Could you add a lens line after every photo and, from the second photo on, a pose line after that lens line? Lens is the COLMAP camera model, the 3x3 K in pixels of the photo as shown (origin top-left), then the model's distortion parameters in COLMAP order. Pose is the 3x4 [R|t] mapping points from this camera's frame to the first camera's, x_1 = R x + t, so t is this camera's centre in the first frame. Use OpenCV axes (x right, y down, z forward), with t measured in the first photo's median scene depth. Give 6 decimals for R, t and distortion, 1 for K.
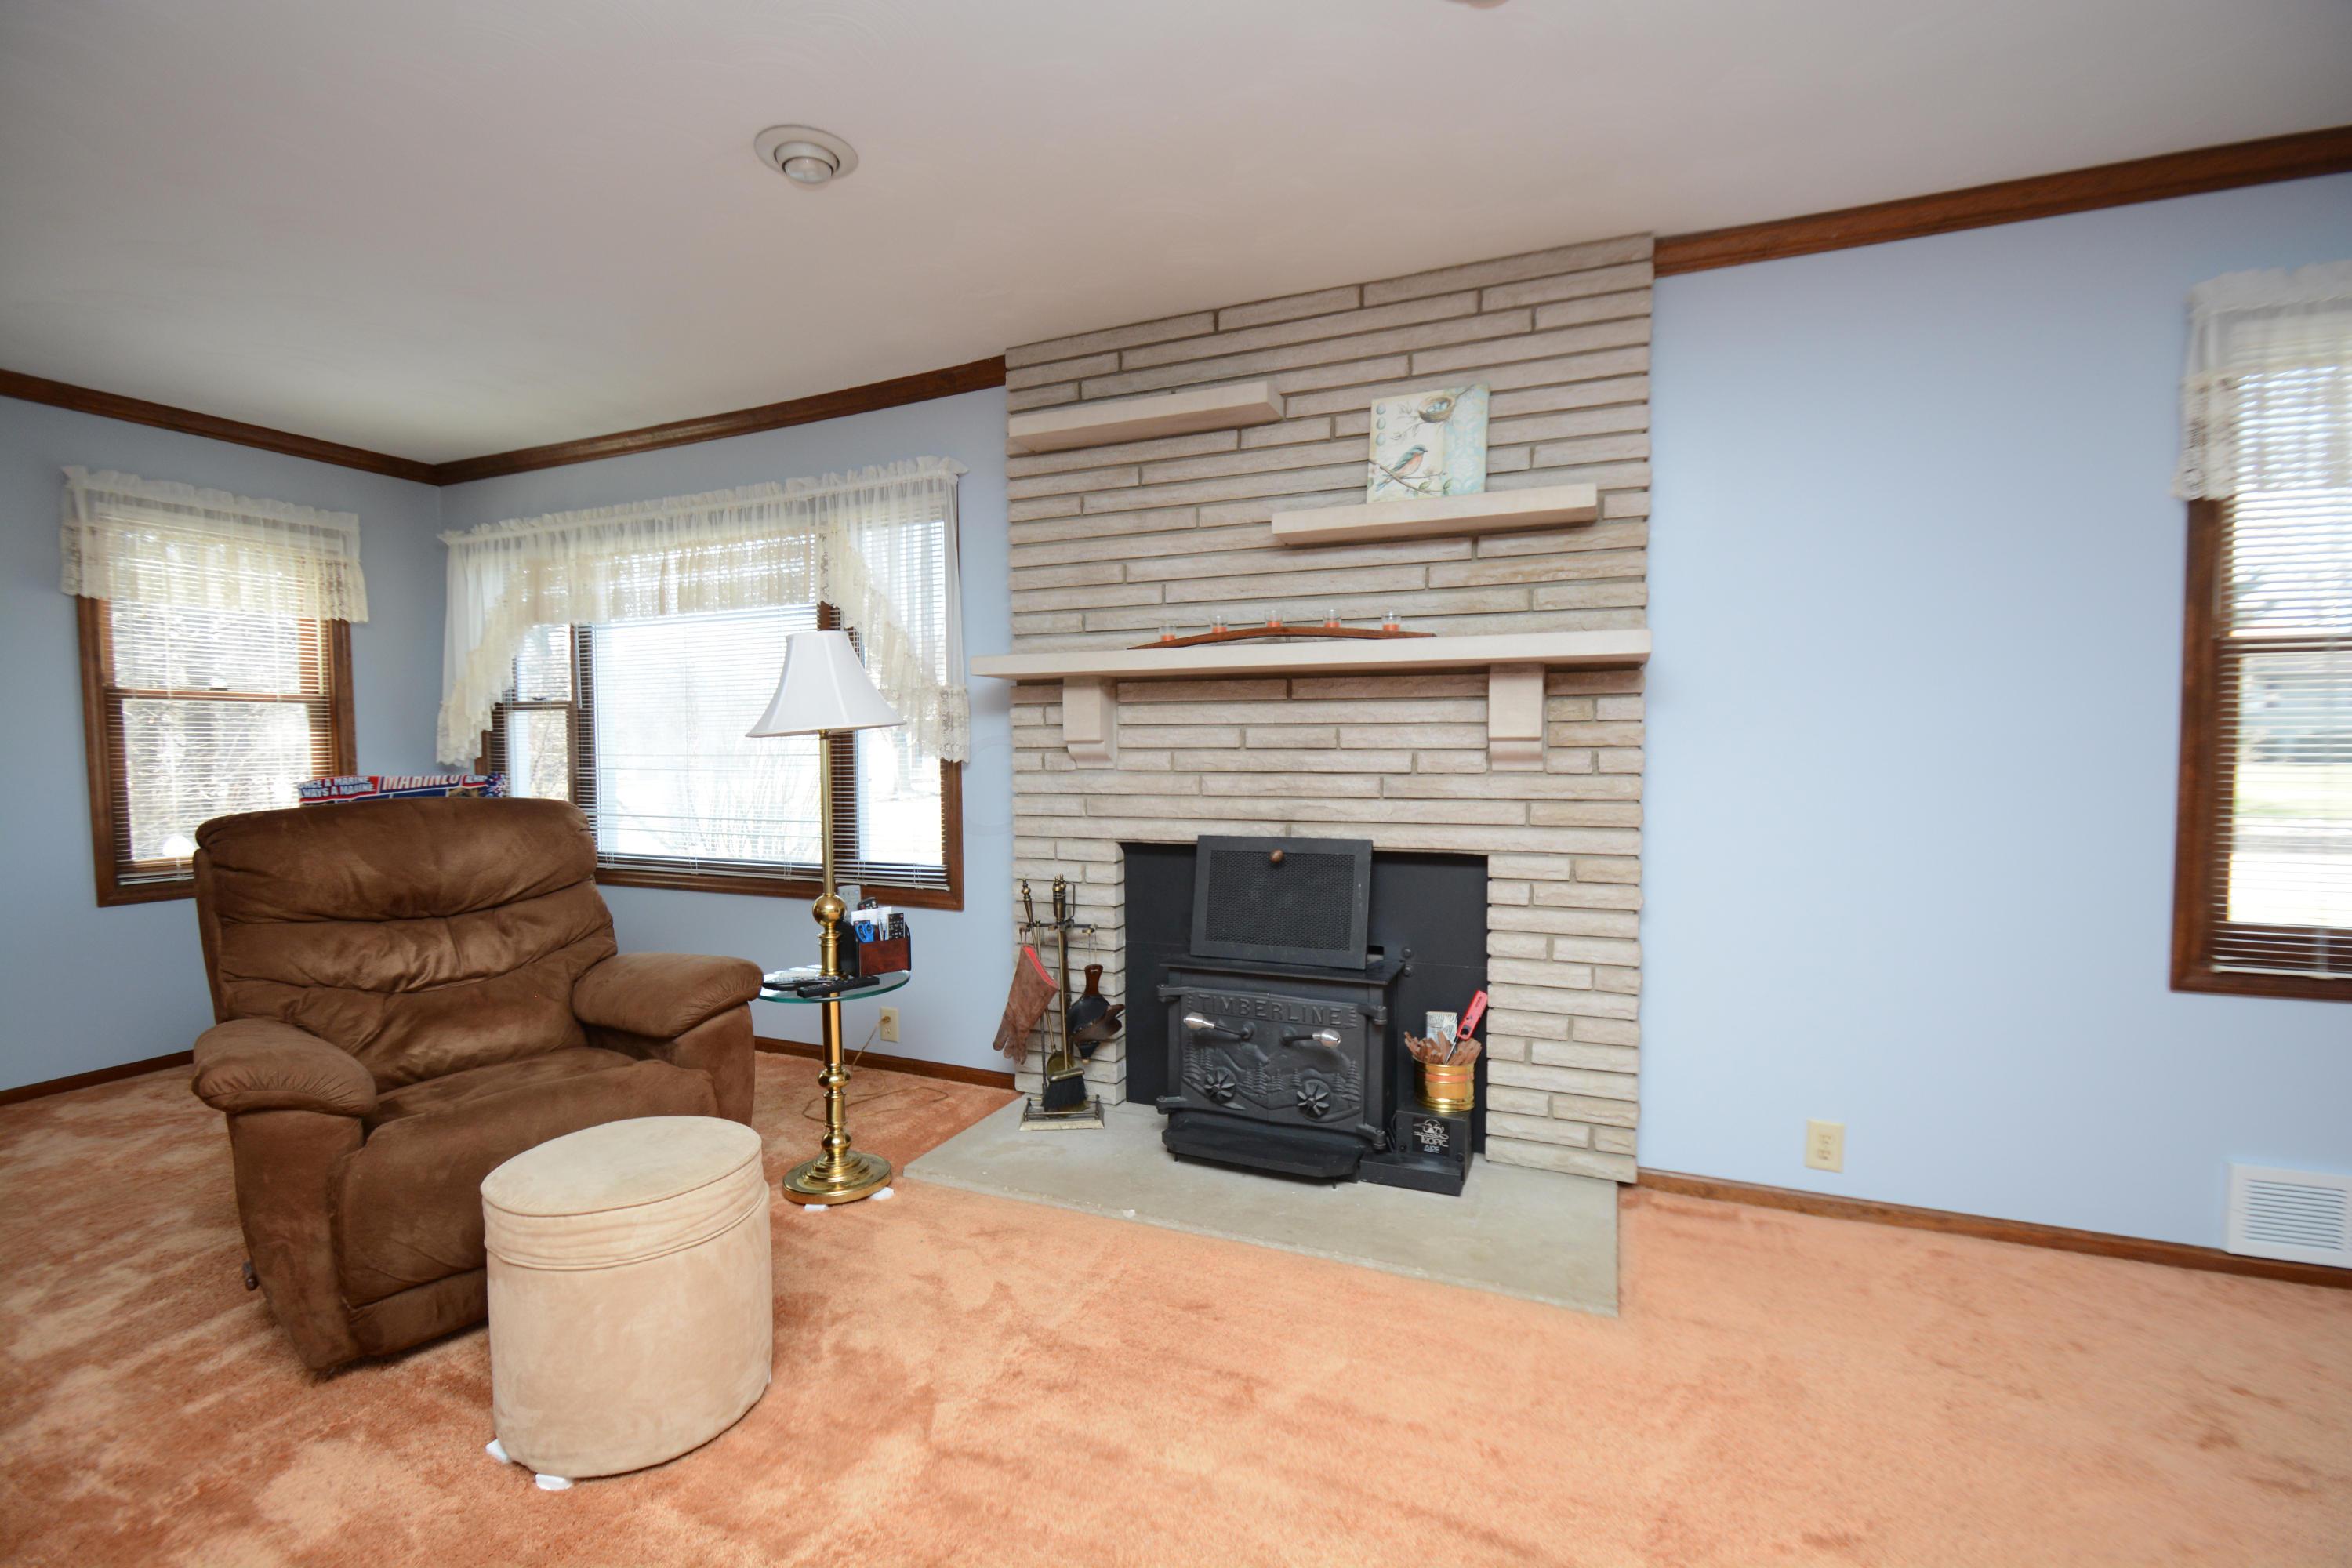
lens RADIAL K [[1036.3, 0, 1184.0], [0, 1036.3, 802.3], [0, 0, 1]] dist [0.000927, -0.007534]
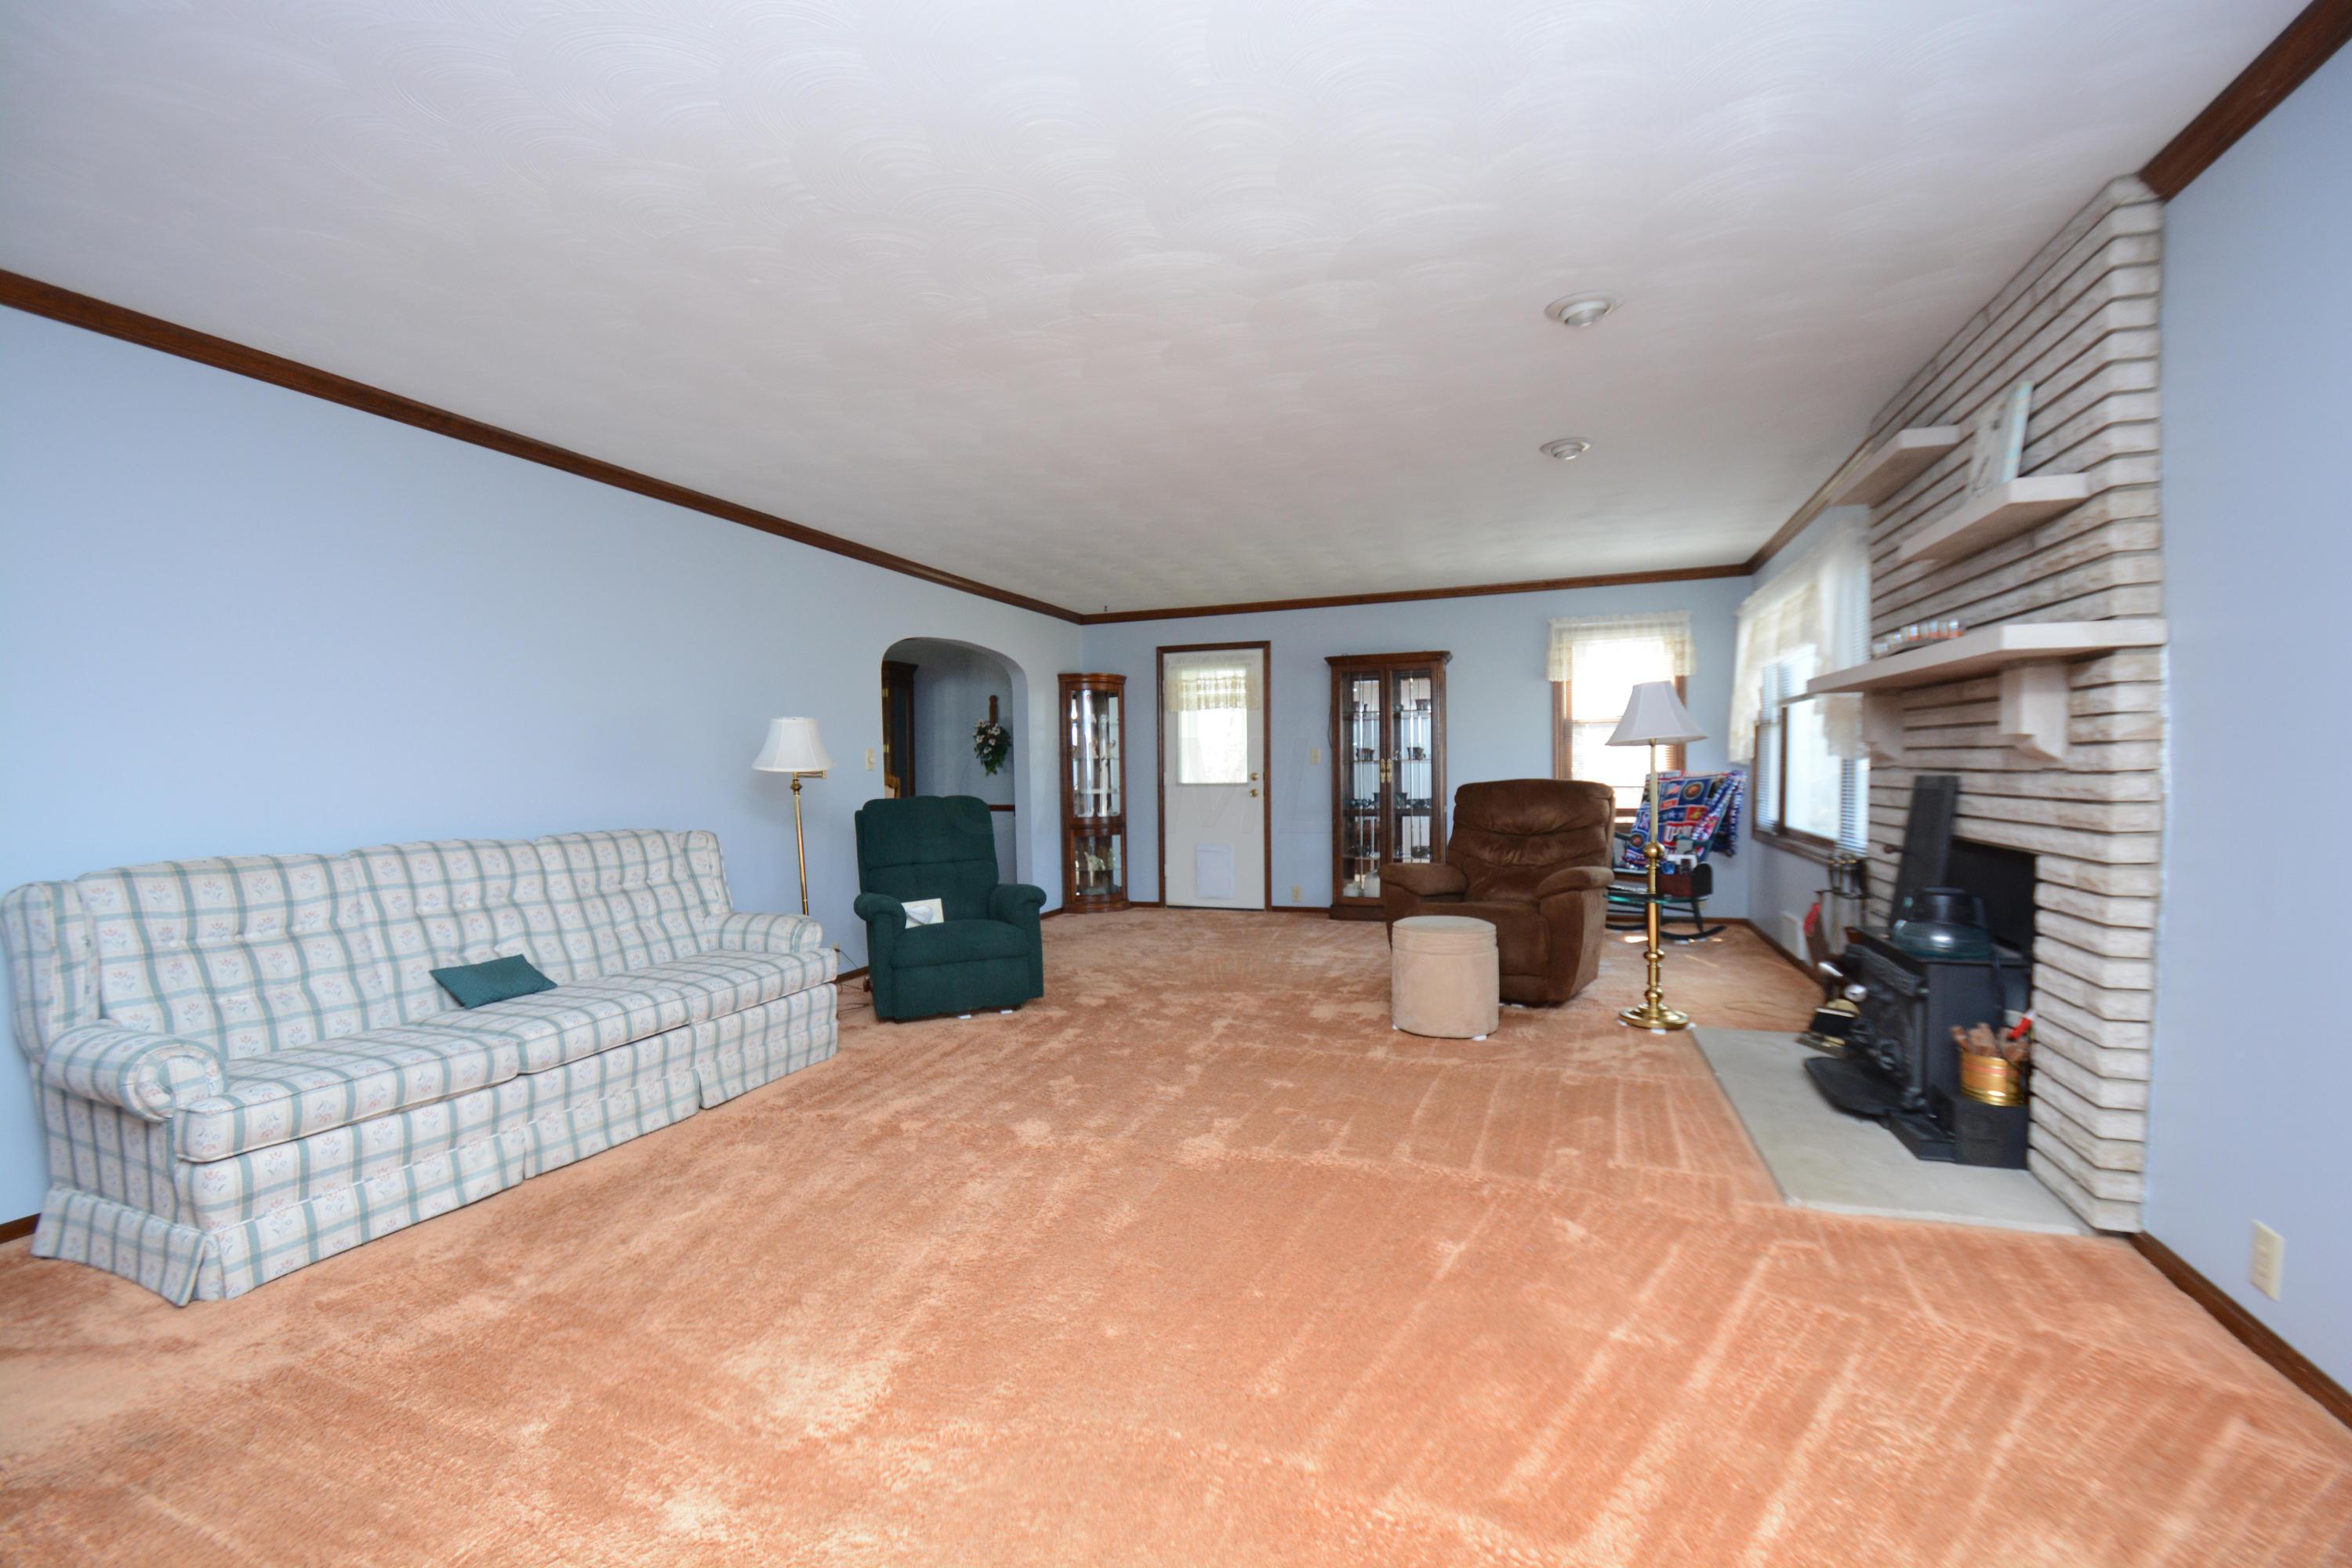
lens RADIAL K [[1036.3, 0, 1176.9], [0, 1036.3, 786.5], [0, 0, 1]] dist [0.000927, -0.007534]
pose [[0.069644, 0.025094, -0.997256, 1.192882], [-0.044415, 0.998770, 0.022030, 0.001078], [0.996583, 0.042758, 0.070673, 0.129665]]
